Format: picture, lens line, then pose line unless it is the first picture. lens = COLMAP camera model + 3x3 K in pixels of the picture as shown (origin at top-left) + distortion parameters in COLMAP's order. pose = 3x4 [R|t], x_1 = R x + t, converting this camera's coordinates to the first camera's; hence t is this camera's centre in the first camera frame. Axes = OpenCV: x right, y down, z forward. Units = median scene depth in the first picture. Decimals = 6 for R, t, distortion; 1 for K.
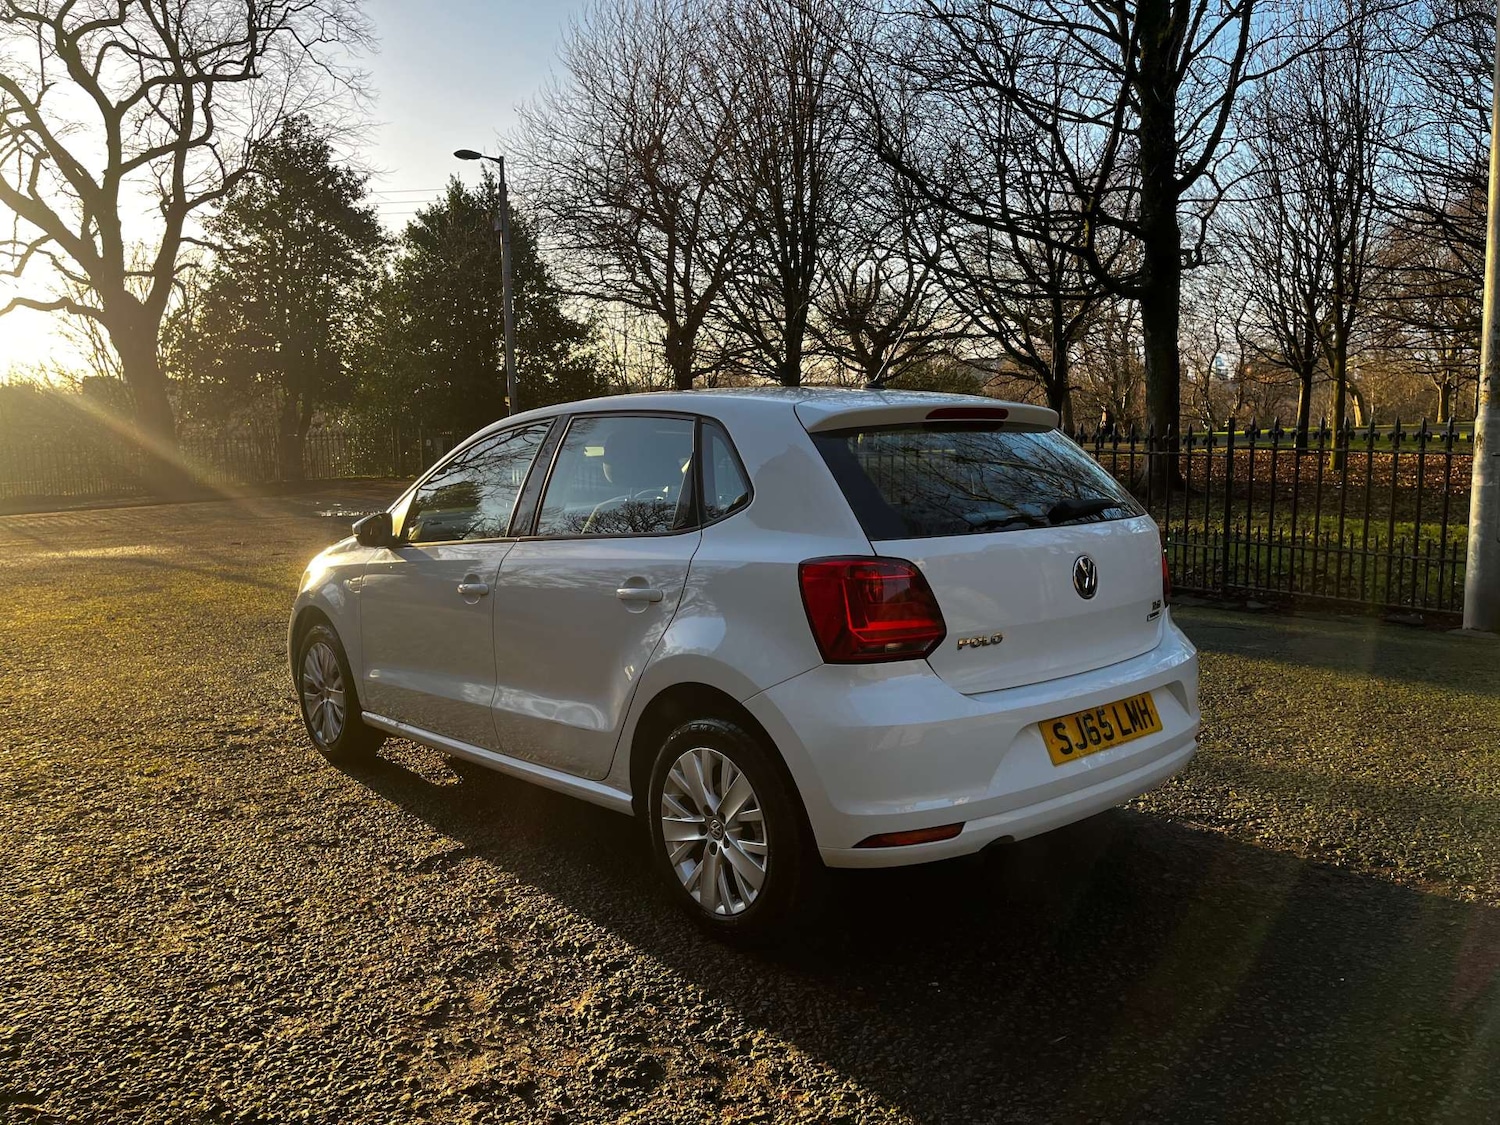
lens RADIAL K [[1141.4, 0, 735.9], [0, 1141.4, 556.0], [0, 0, 1]] dist [0.075069, -0.104563]
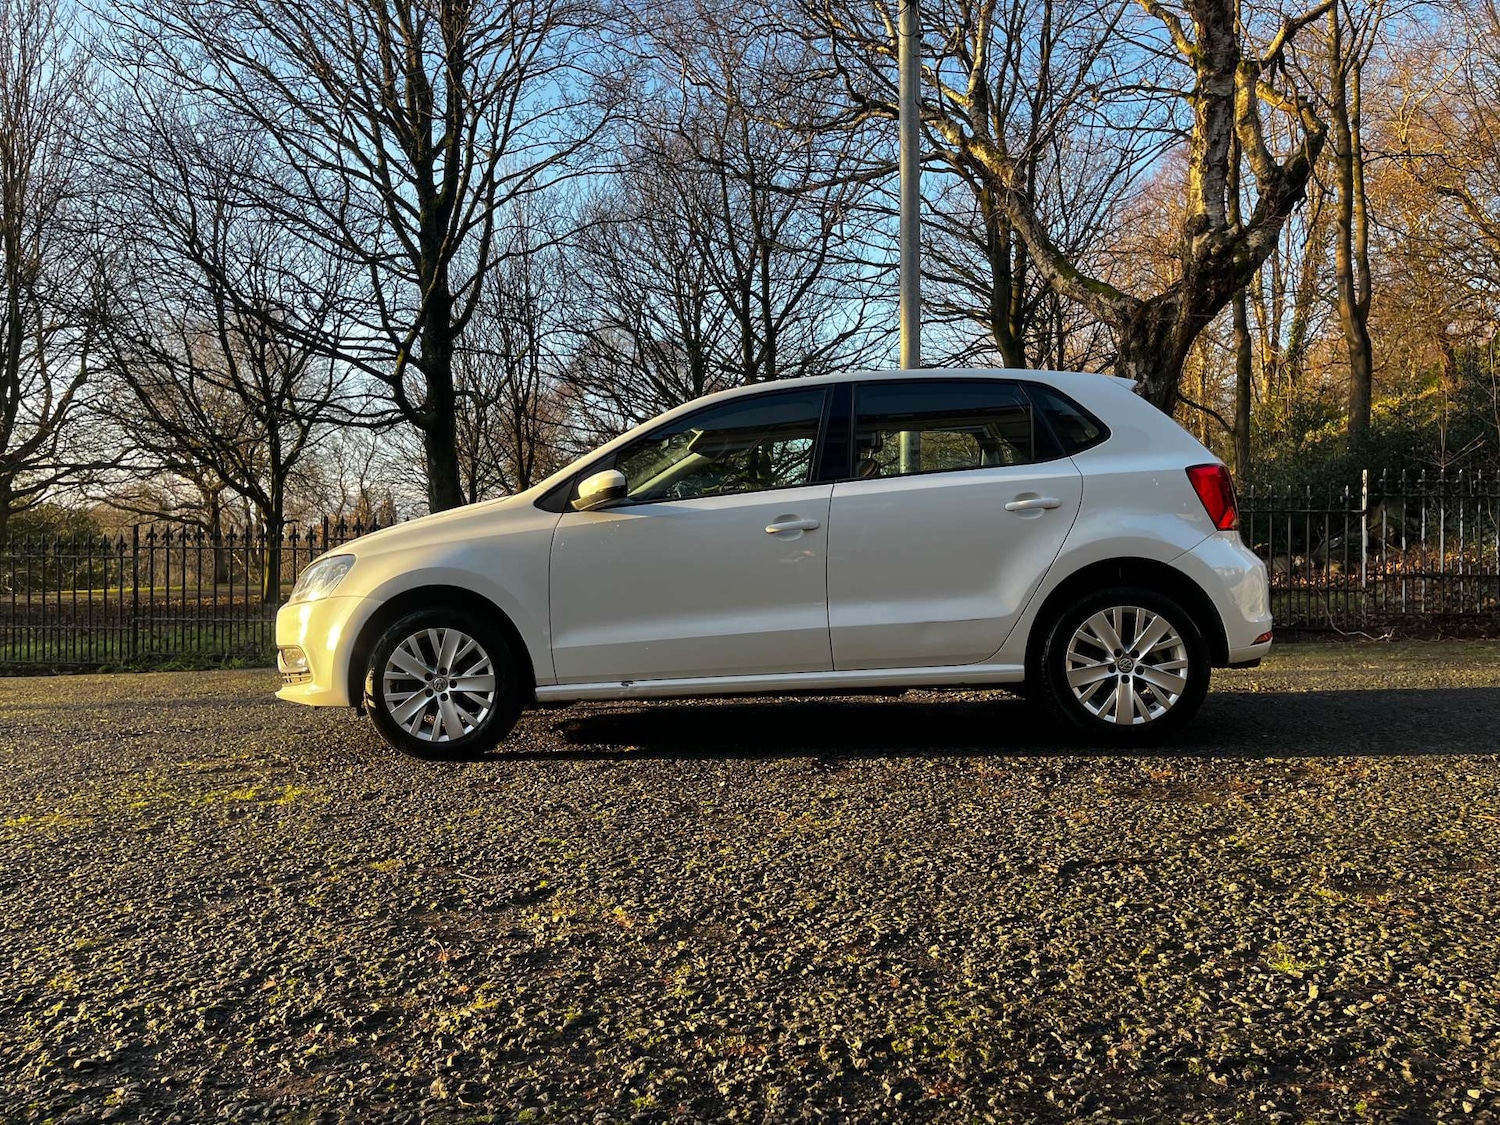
lens RADIAL K [[1141.4, 0, 740.9], [0, 1141.4, 556.5], [0, 0, 1]] dist [0.075069, -0.104563]
pose [[0.704308, 0.016861, 0.709694, -0.155531], [0.082504, 0.990999, -0.105422, 0.025308], [-0.705084, 0.132802, 0.696578, 0.039832]]
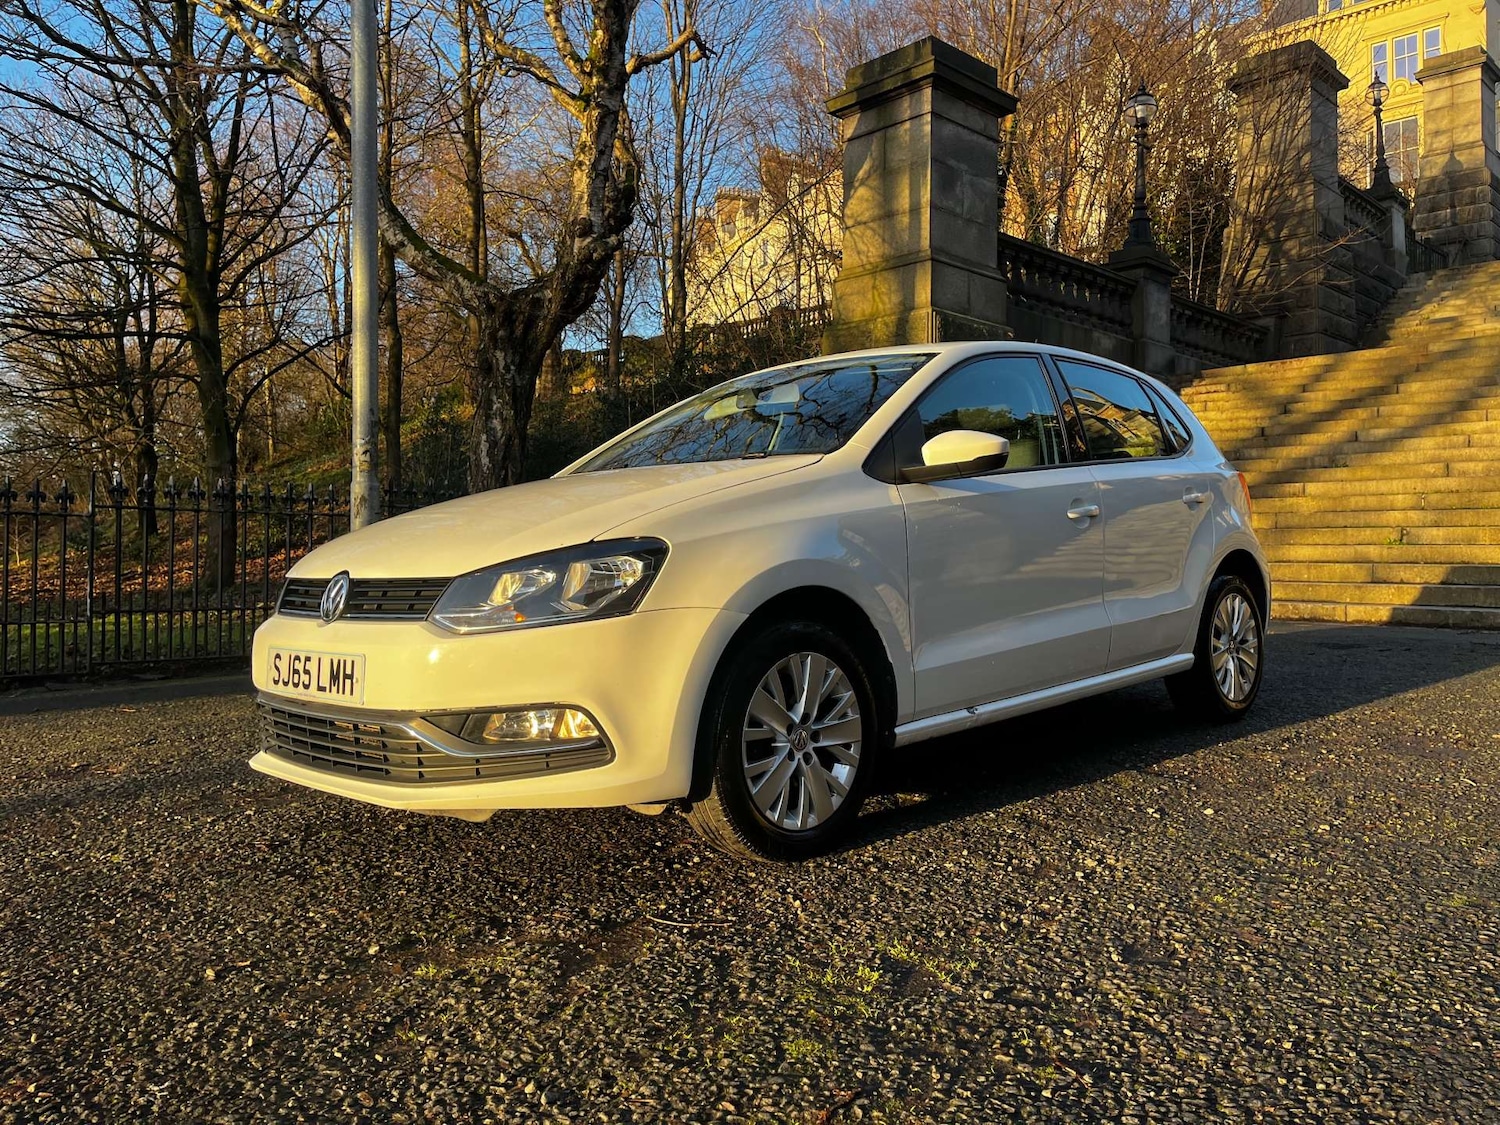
lens RADIAL K [[1141.4, 0, 755.9], [0, 1141.4, 548.4], [0, 0, 1]] dist [0.075069, -0.104563]
pose [[-0.073542, 0.021517, 0.997060, -0.175082], [0.127848, 0.991721, -0.011972, 0.005307], [-0.989063, 0.126592, -0.075684, 0.200894]]
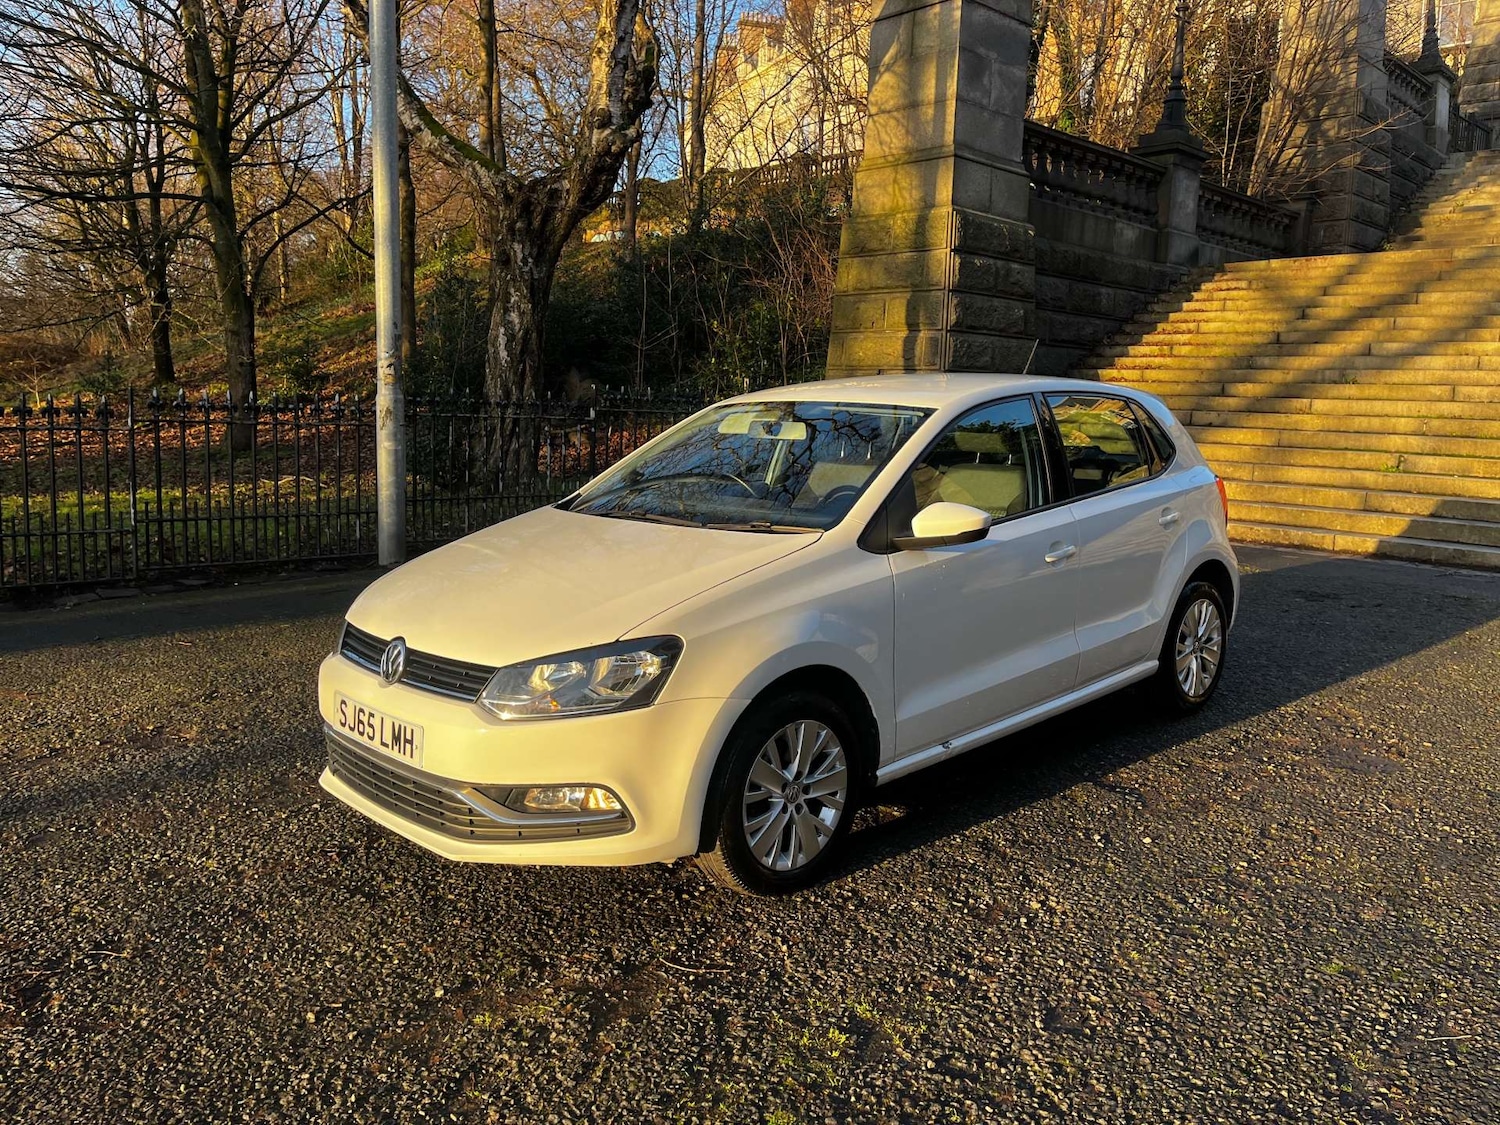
lens RADIAL K [[1141.4, 0, 755.1], [0, 1141.4, 548.7], [0, 0, 1]] dist [0.075069, -0.104563]
pose [[-0.060976, -0.117854, 0.991157, -0.188839], [0.100914, 0.987189, 0.123591, -0.020251], [-0.993025, 0.107558, -0.048302, 0.198187]]
